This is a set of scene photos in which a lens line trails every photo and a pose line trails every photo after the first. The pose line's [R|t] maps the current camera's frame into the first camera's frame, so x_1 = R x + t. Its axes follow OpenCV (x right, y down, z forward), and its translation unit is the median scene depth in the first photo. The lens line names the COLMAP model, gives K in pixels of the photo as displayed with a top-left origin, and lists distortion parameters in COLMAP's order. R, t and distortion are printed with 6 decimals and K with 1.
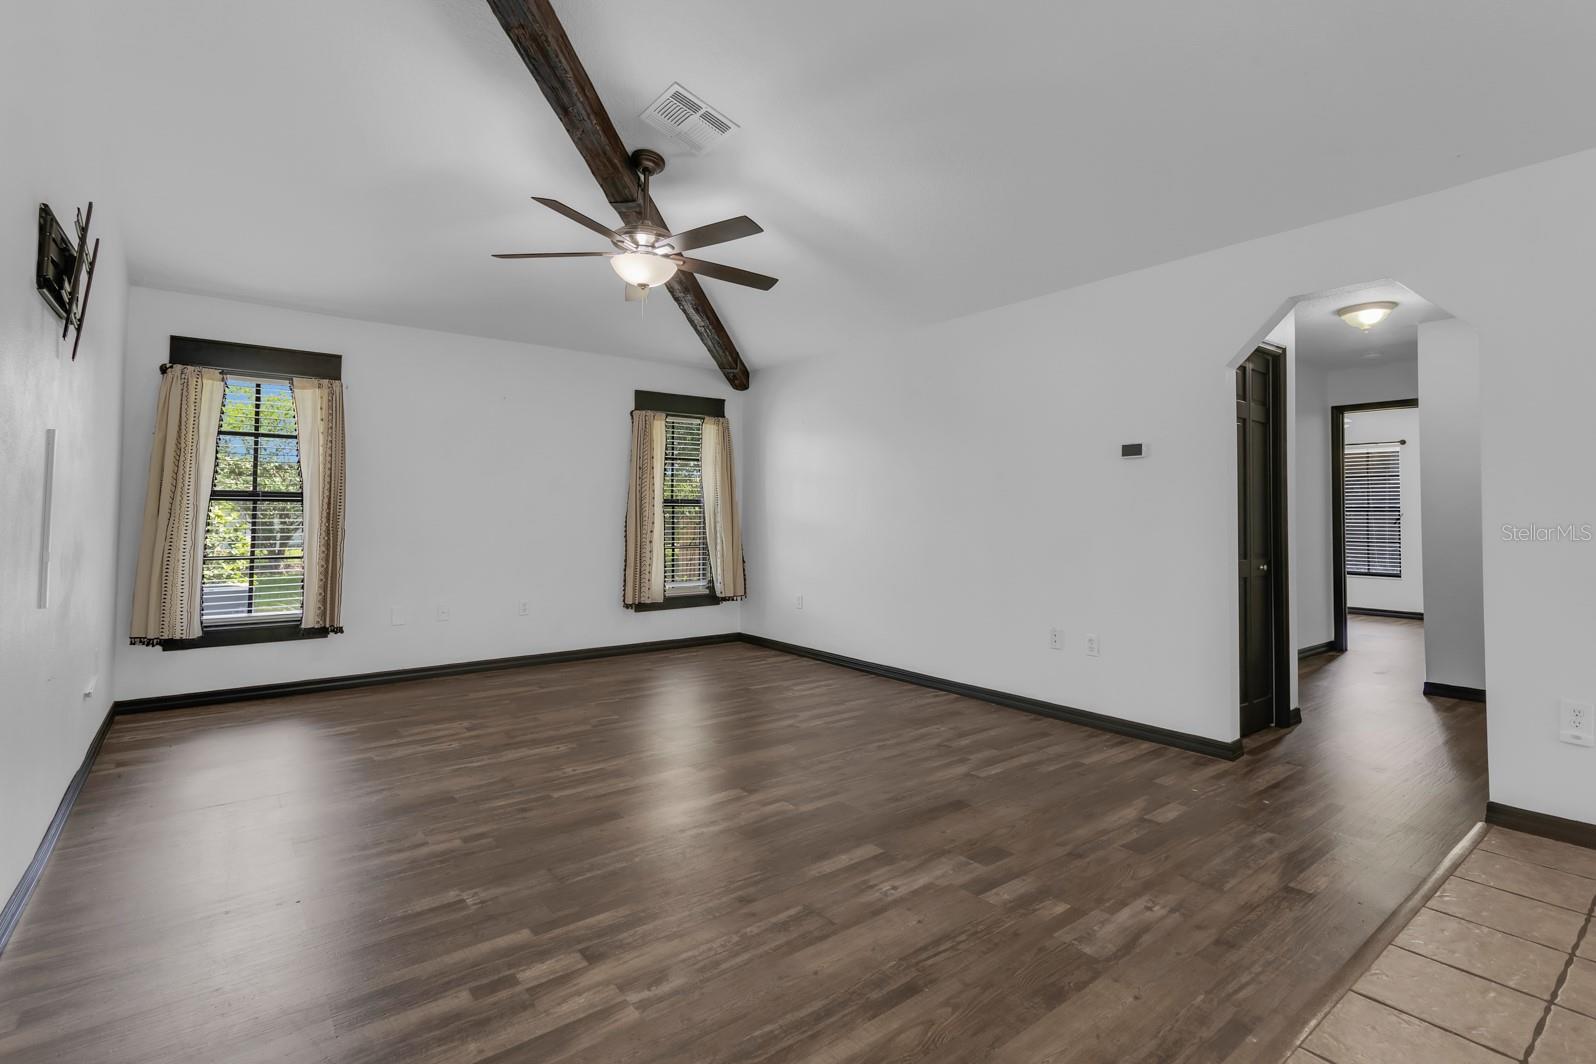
lens RADIAL K [[748.7, 0, 797.5], [0, 748.7, 499.2], [0, 0, 1]] dist [0.002477, 0.000190]
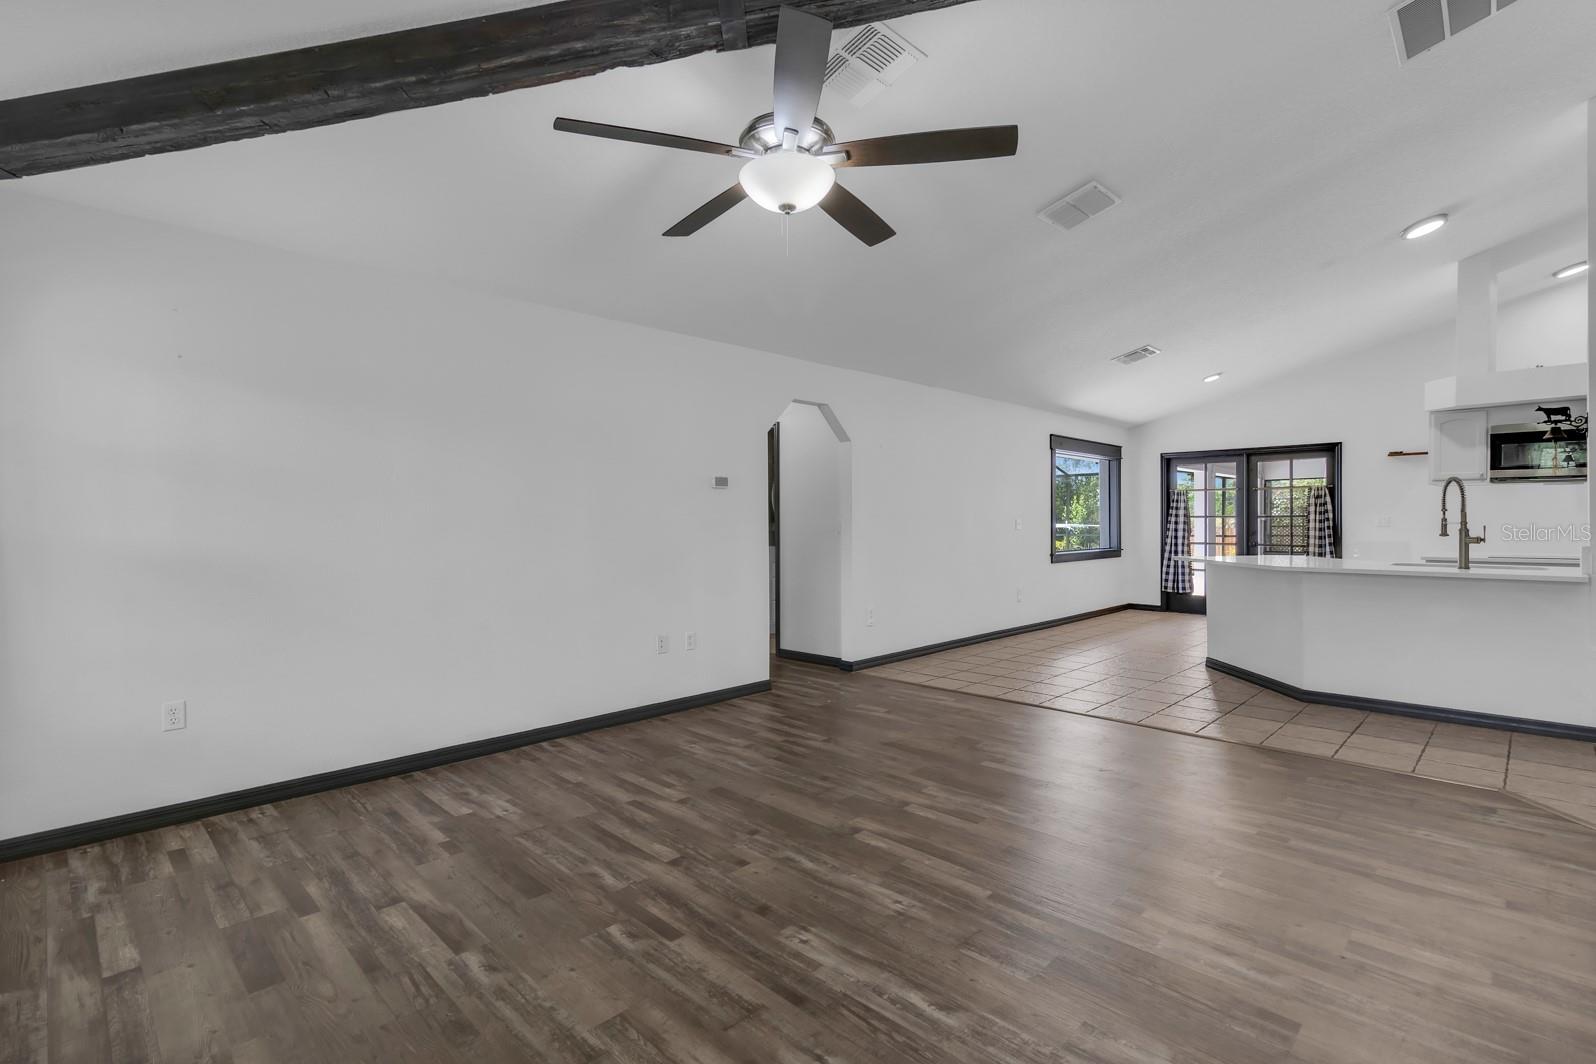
lens RADIAL K [[742.8, 0, 804.0], [0, 742.8, 544.9], [0, 0, 1]] dist [0.004427, -0.000081]
pose [[-0.130994, -0.027631, 0.990998, -0.963368], [-0.014957, 0.999553, 0.025893, 0.008355], [-0.991270, -0.011431, -0.131349, 1.170083]]
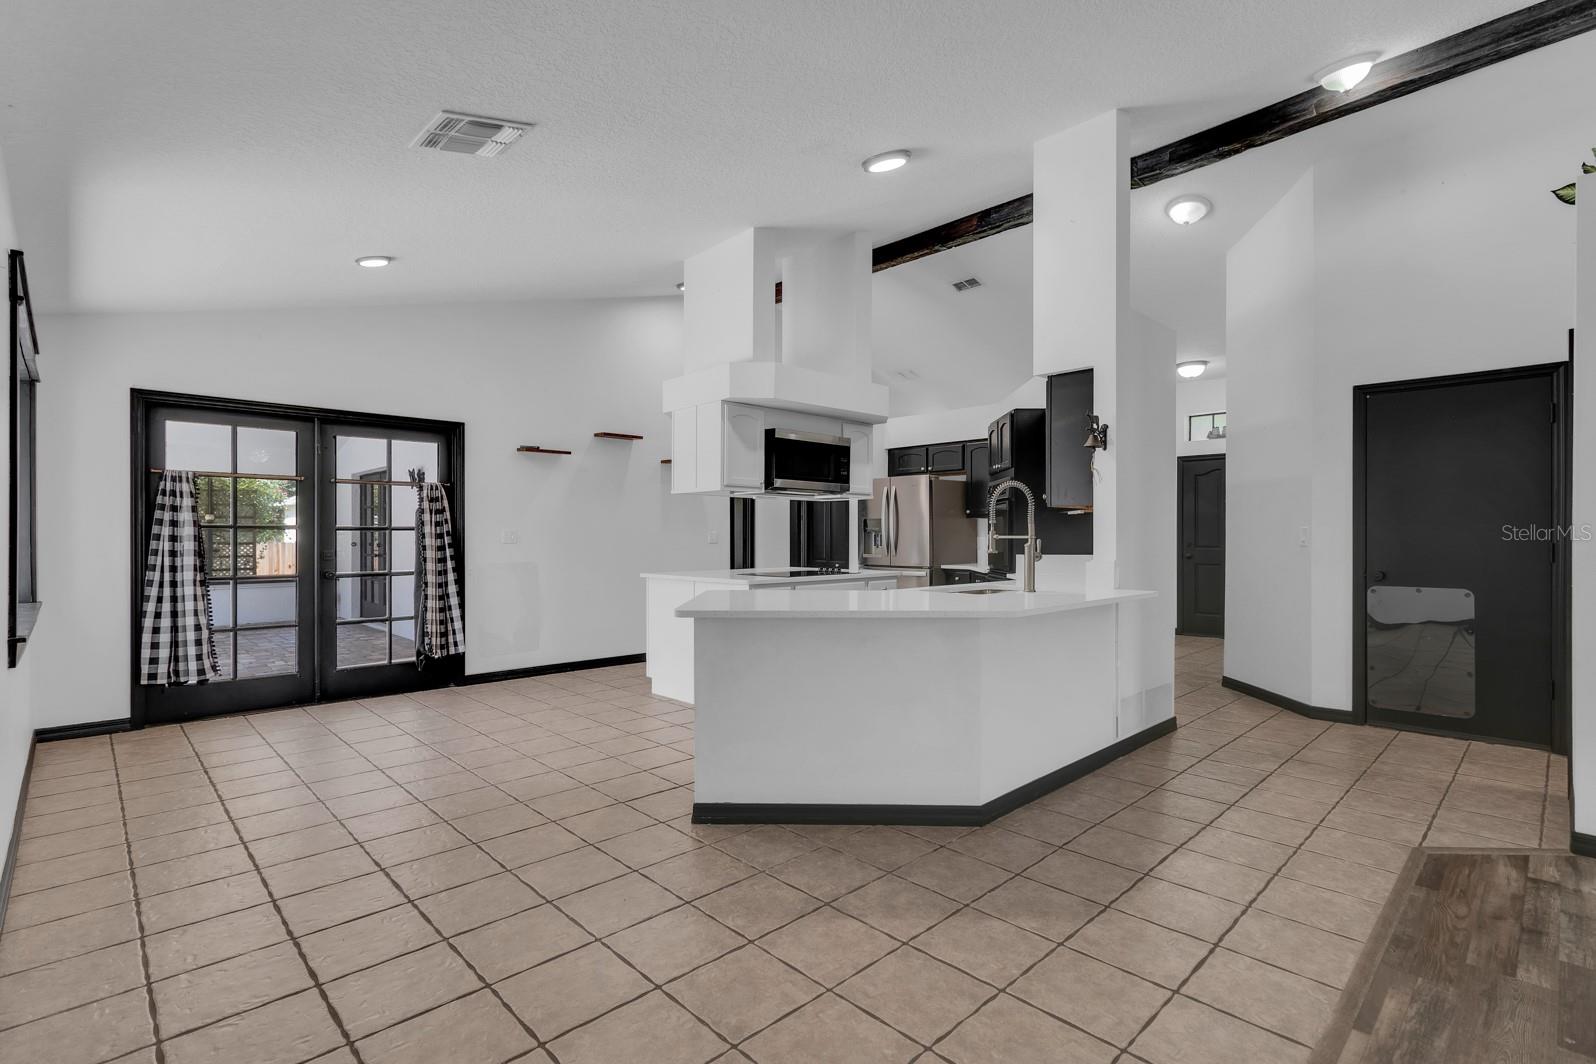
lens RADIAL K [[743.2, 0, 807.5], [0, 743.2, 529.8], [0, 0, 1]] dist [0.001115, 0.000166]
pose [[-0.993130, -0.000171, -0.117016, 0.643362], [0.003263, 0.999569, -0.029159, 0.005236], [0.116971, -0.029340, -0.992702, 0.888928]]
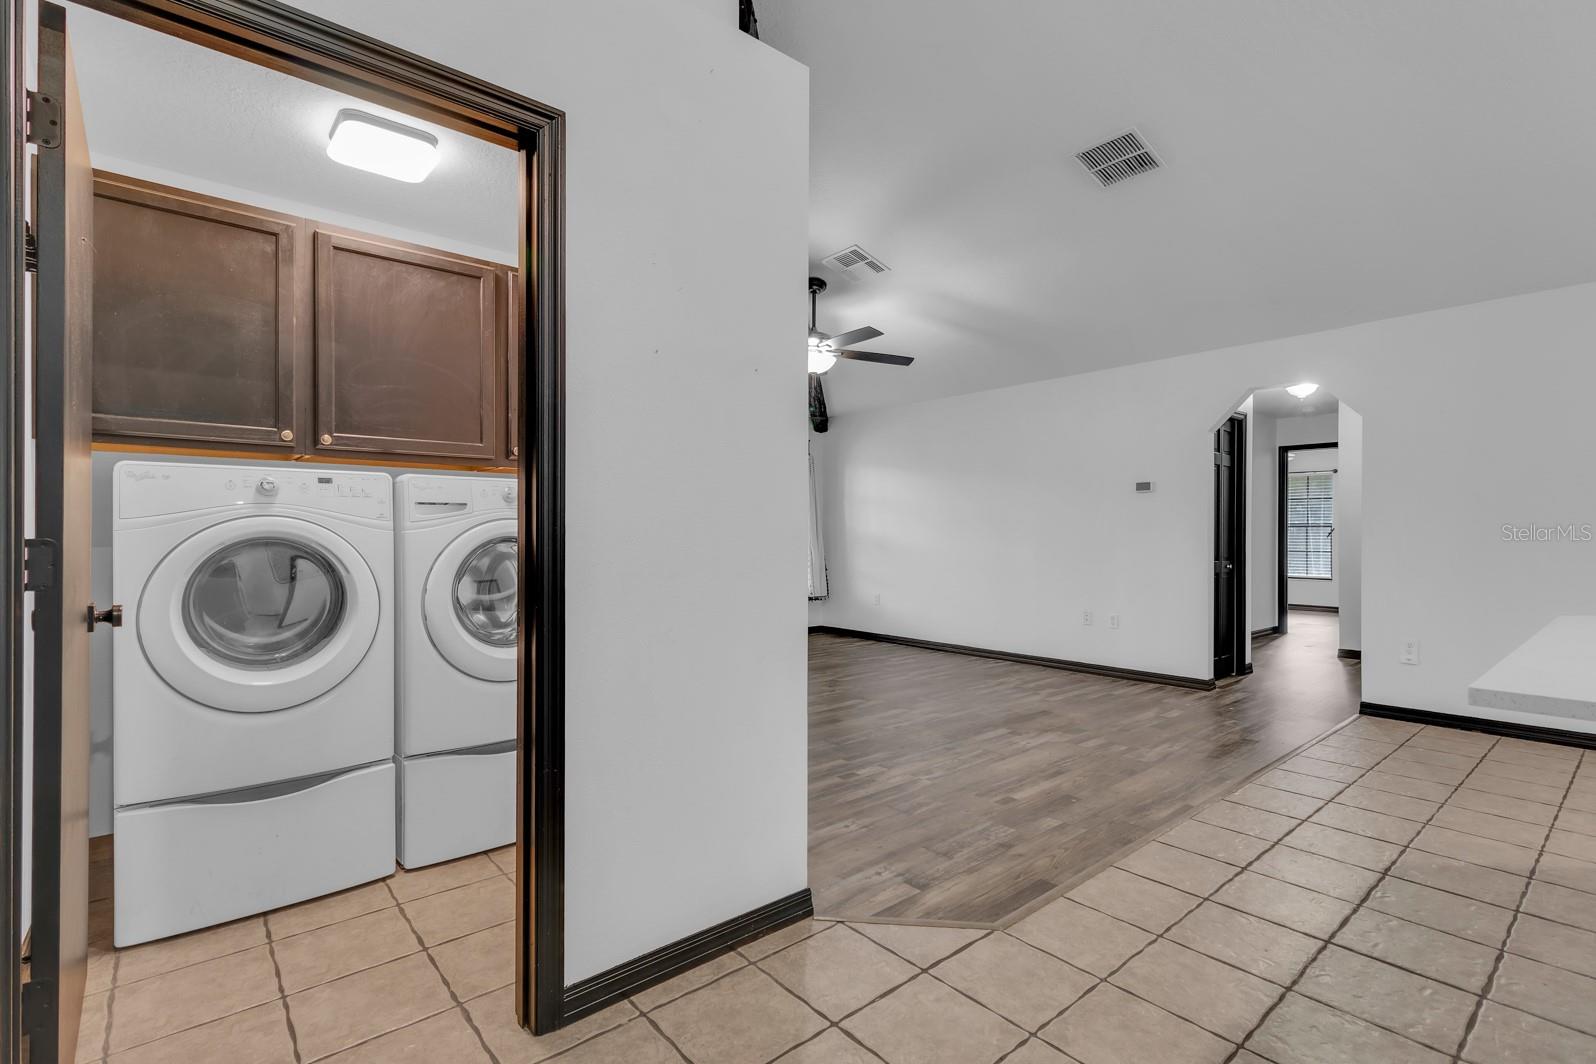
lens RADIAL K [[742.8, 0, 804.0], [0, 742.8, 544.9], [0, 0, 1]] dist [0.004427, -0.000081]
pose [[0.998828, -0.006771, 0.047919, -0.322333], [0.005002, 0.999305, 0.036943, -0.010268], [-0.048136, -0.036660, 0.998168, -0.474316]]
